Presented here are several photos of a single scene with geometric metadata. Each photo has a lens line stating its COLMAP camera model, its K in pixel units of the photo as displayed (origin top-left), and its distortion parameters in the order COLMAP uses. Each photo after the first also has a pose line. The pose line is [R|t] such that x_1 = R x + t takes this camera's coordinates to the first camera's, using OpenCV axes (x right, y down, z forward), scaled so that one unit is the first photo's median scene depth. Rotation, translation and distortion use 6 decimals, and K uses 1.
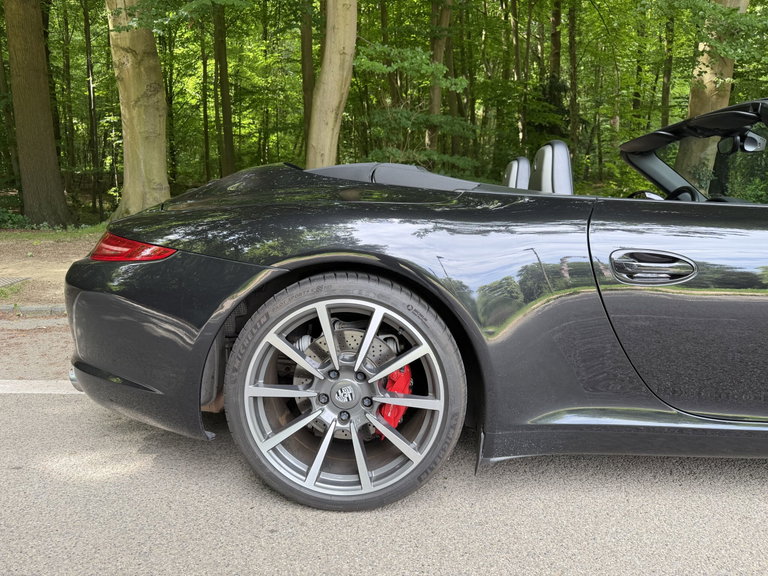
lens RADIAL K [[552.0, 0, 370.8], [0, 552.0, 294.5], [0, 0, 1]] dist [0.021380, -0.038152]
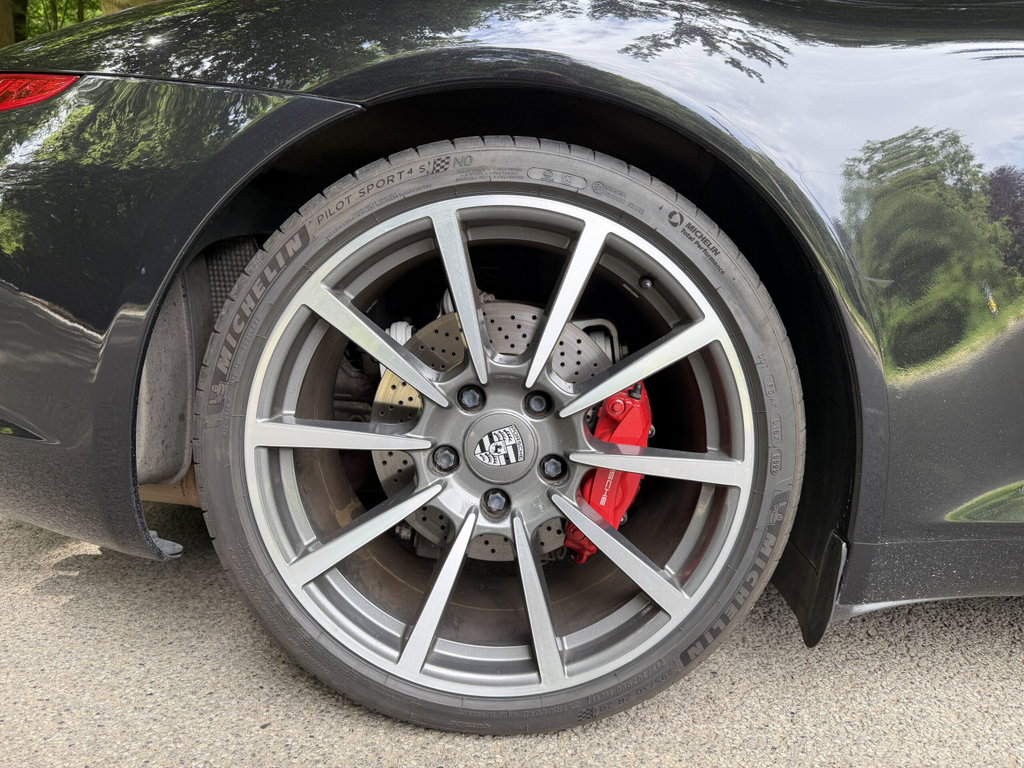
lens RADIAL K [[736.0, 0, 497.4], [0, 736.0, 401.9], [0, 0, 1]] dist [0.021380, -0.038152]
pose [[0.999362, 0.012331, 0.033529, -0.067417], [-0.012778, 0.999832, 0.013148, 0.142267], [-0.033361, -0.013568, 0.999351, 0.468673]]
